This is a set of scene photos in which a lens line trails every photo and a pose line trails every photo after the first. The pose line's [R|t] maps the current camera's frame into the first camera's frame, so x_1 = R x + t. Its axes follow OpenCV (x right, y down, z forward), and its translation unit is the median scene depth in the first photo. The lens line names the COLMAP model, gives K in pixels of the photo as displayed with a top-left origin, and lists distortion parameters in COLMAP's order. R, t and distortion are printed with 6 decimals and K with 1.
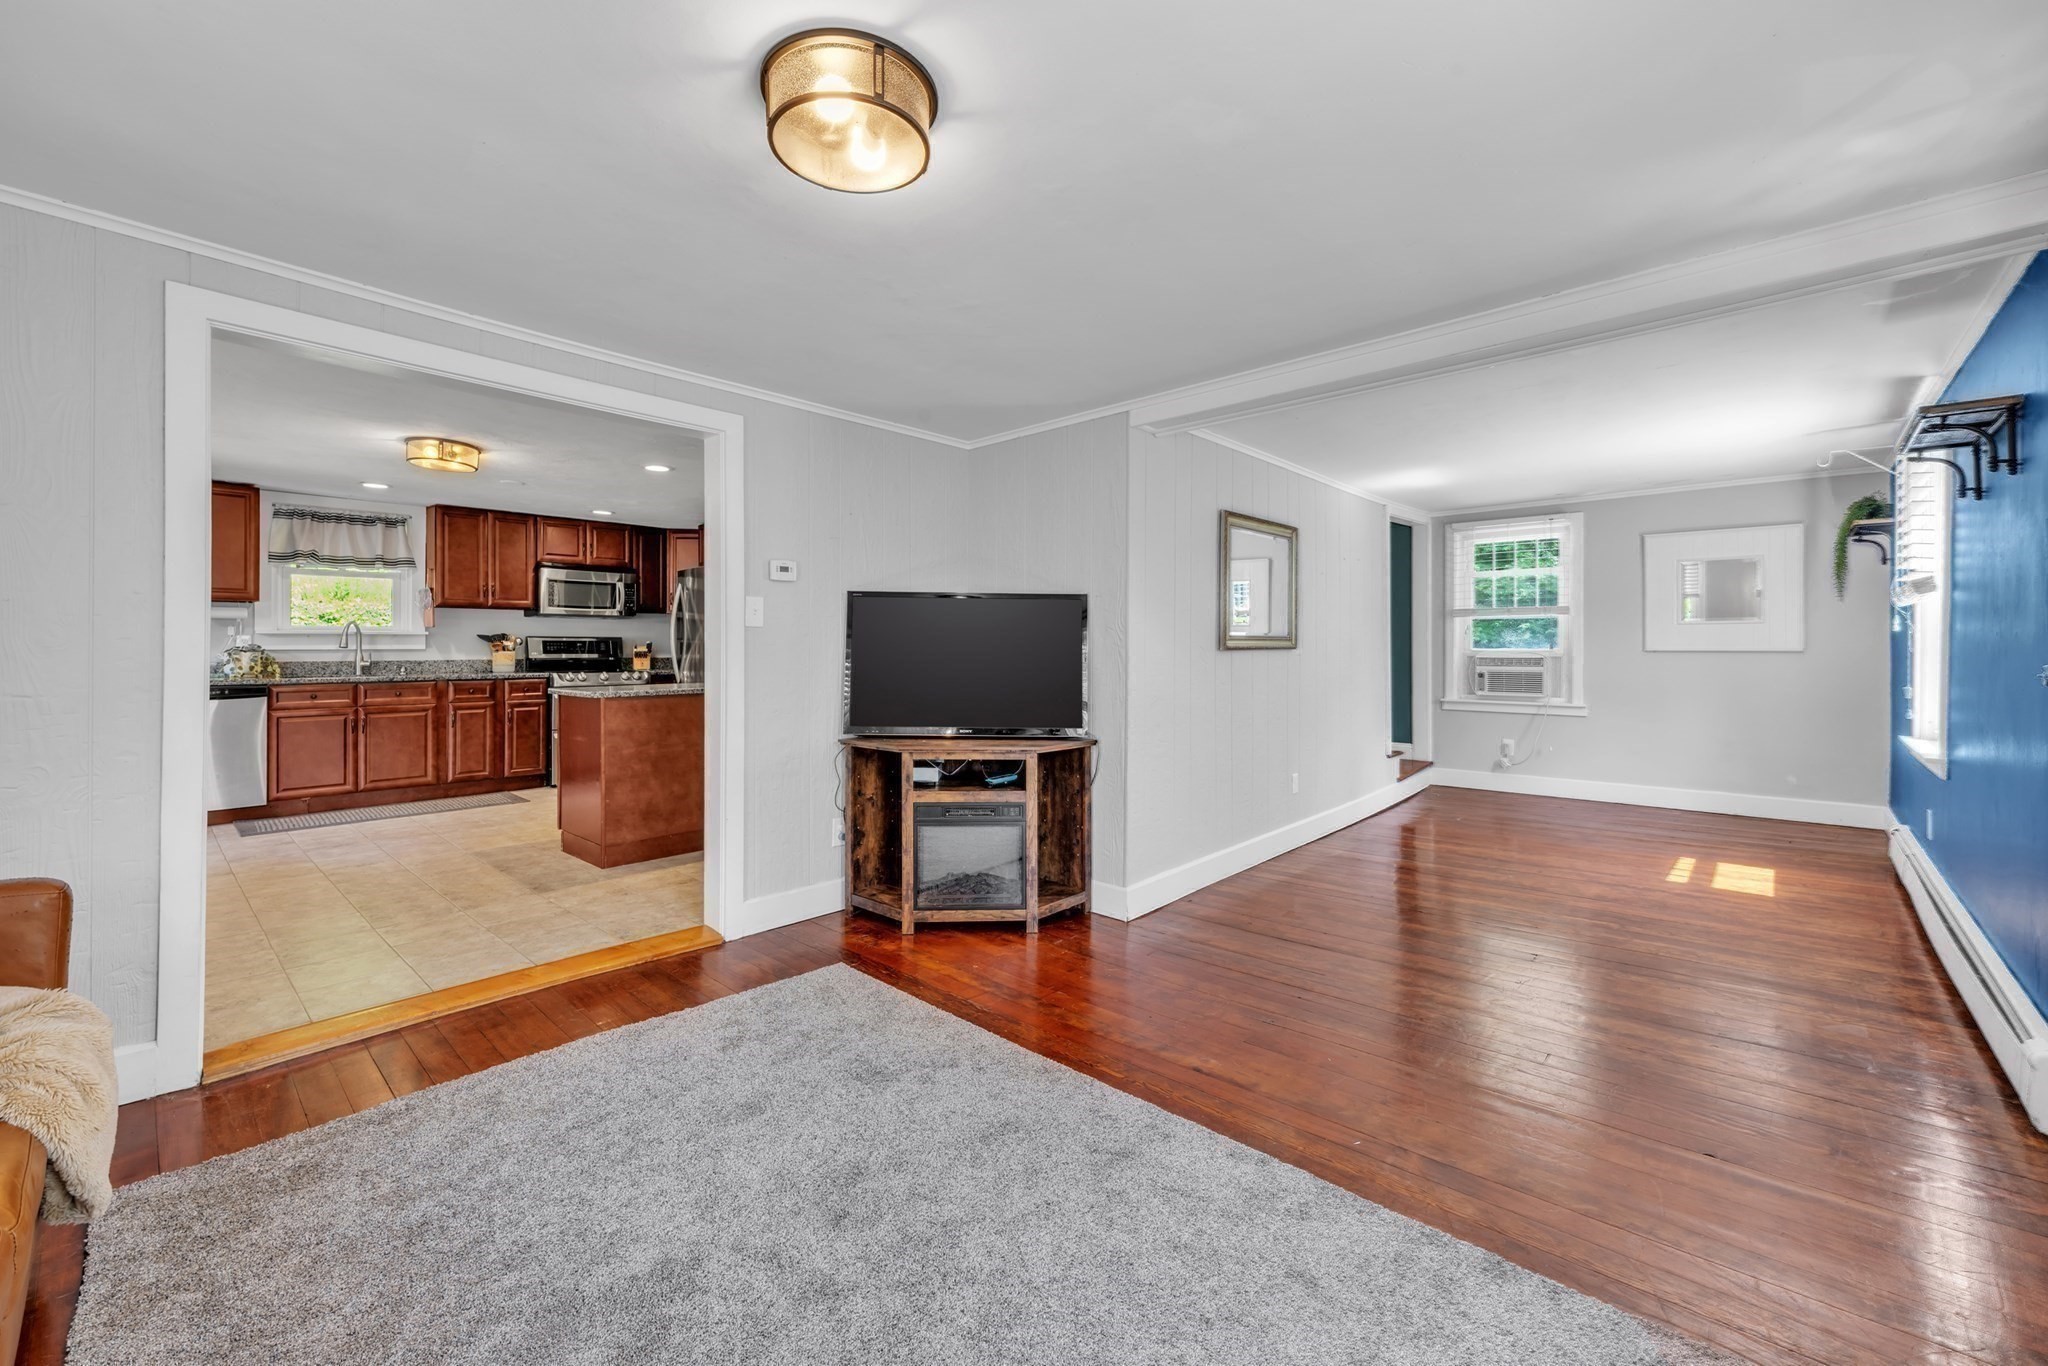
lens RADIAL K [[815.8, 0, 1026.0], [0, 815.8, 671.2], [0, 0, 1]] dist [-0.000360, -0.000117]
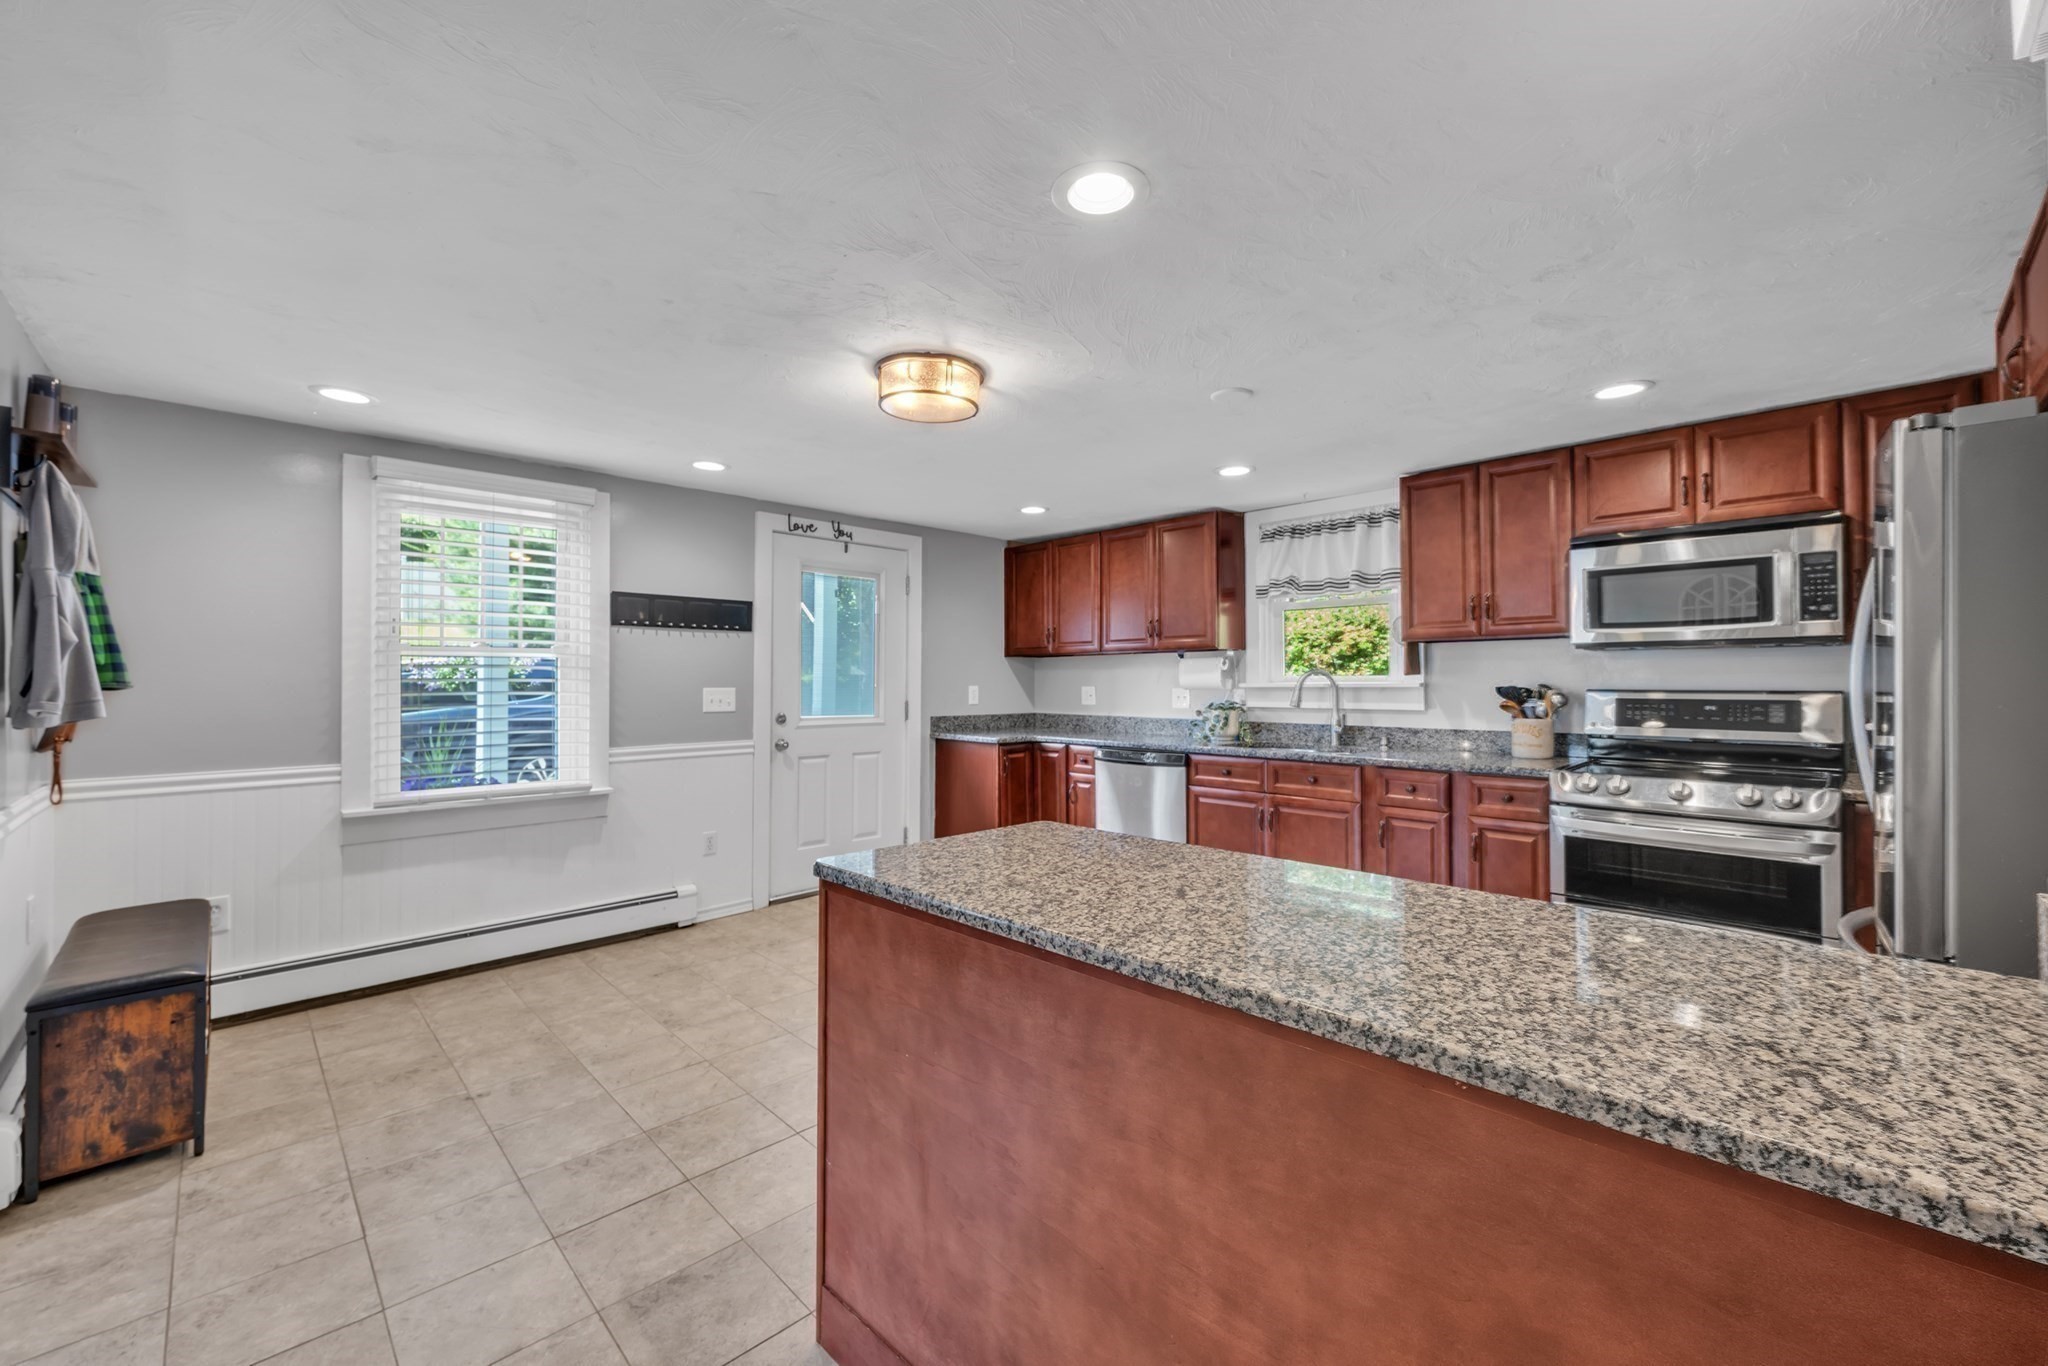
lens RADIAL K [[815.8, 0, 1026.0], [0, 815.8, 671.2], [0, 0, 1]] dist [-0.000360, -0.000117]
pose [[-0.044873, -0.013321, -0.998904, -0.107799], [-0.033277, 0.999376, -0.011832, -0.043478], [0.998438, 0.032709, -0.045288, 0.799388]]
